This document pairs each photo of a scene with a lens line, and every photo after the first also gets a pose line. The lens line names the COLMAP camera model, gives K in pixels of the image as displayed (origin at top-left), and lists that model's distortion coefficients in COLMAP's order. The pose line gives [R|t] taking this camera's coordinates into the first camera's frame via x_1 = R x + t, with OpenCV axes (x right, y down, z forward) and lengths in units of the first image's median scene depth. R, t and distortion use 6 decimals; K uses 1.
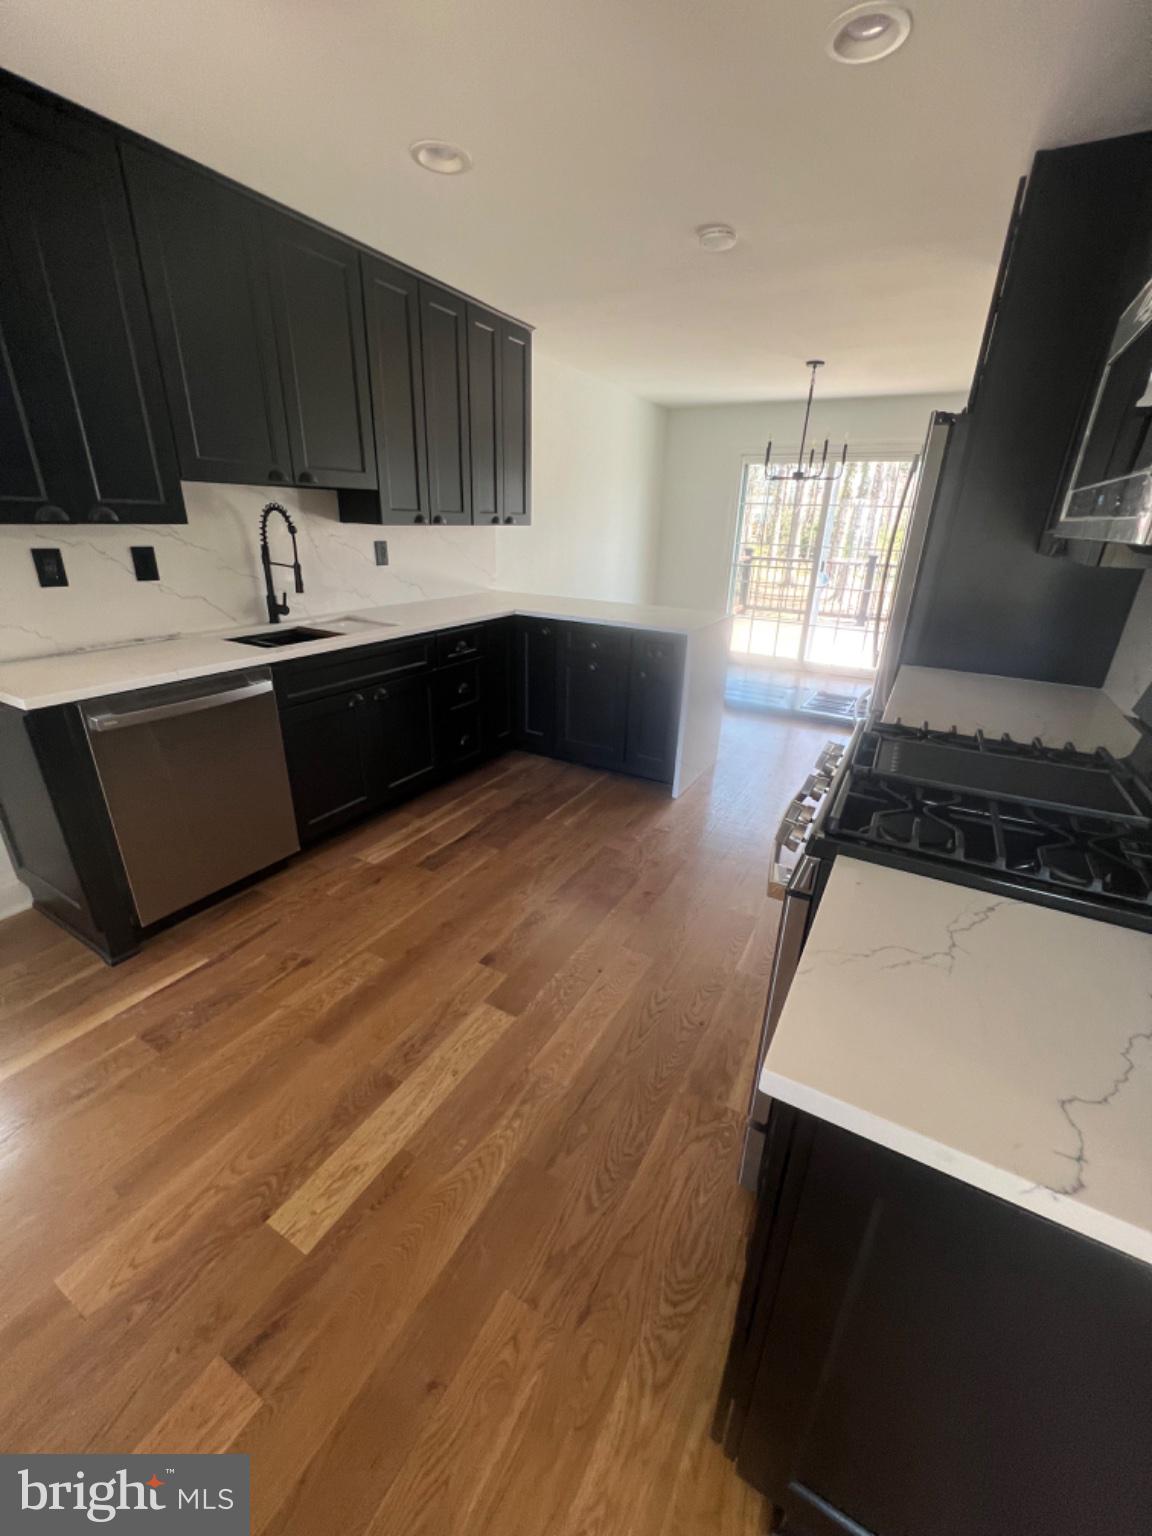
lens RADIAL K [[613.4, 0, 578.6], [0, 613.4, 767.2], [0, 0, 1]] dist [-0.000998, 0.000511]
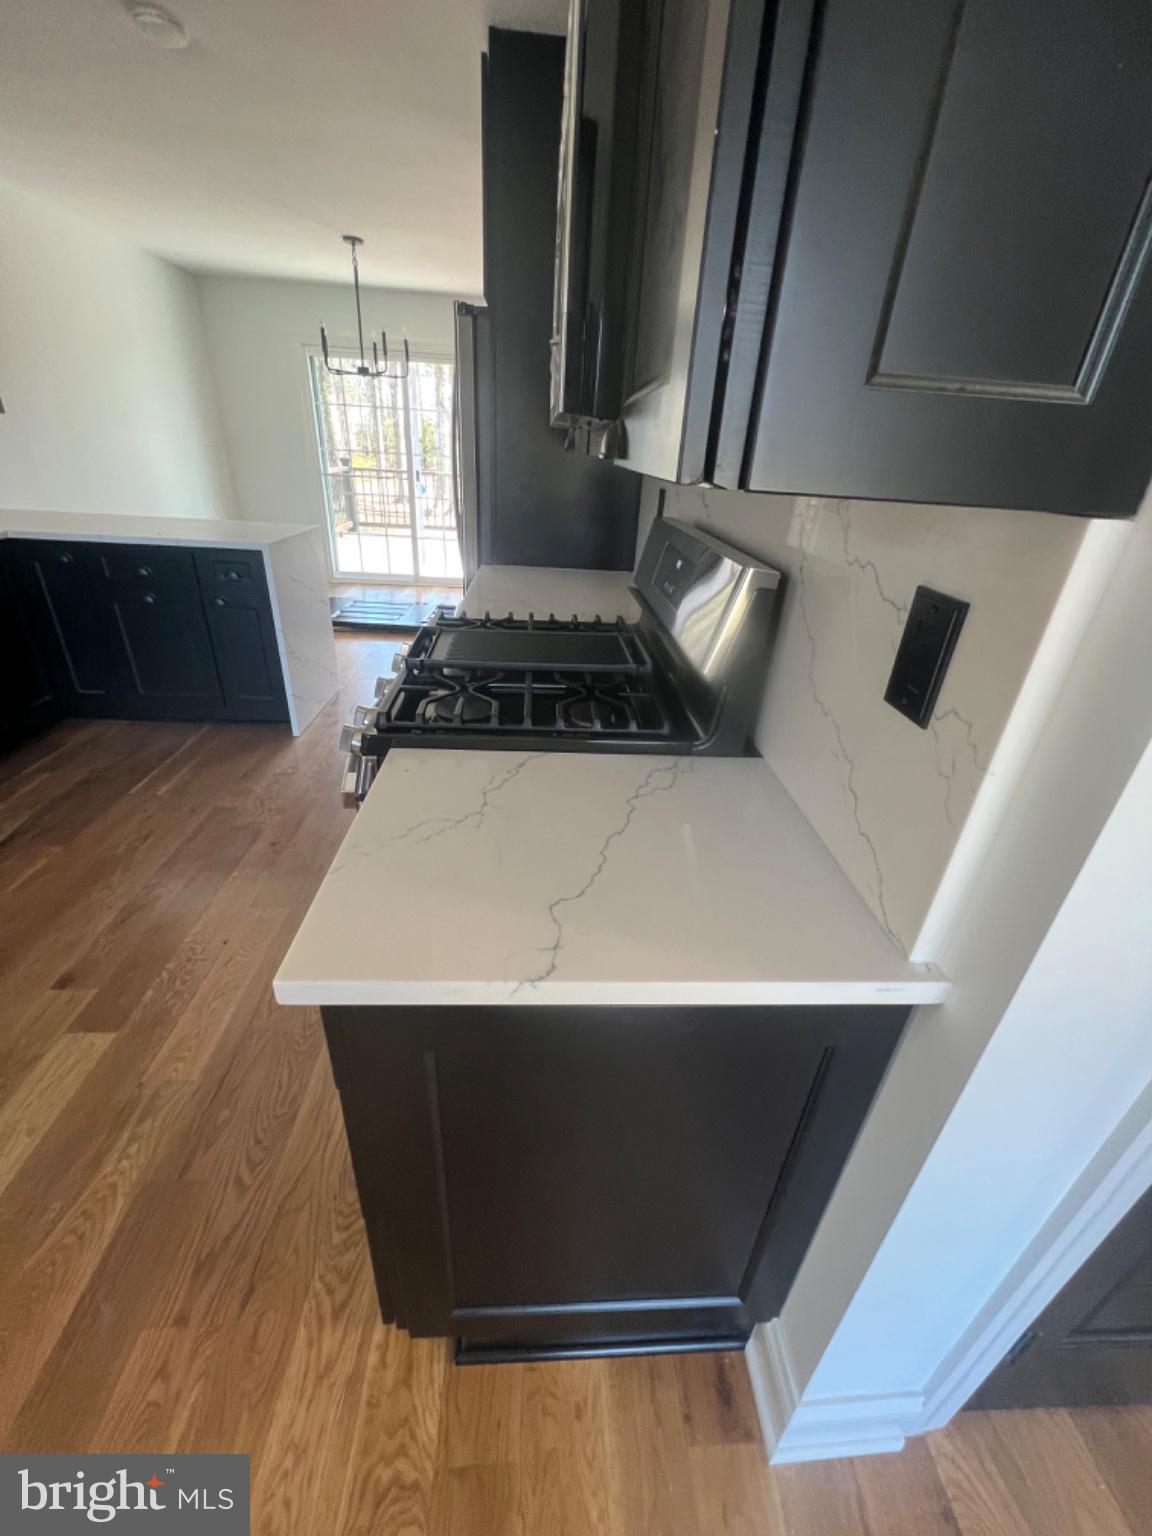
lens RADIAL K [[612.9, 0, 579.9], [0, 612.9, 768.2], [0, 0, 1]] dist [0.002717, -0.001382]
pose [[0.843593, -0.230380, 0.485053, 0.105387], [0.171473, 0.971572, 0.163234, 0.035454], [-0.508869, -0.054529, 0.859115, -0.003423]]
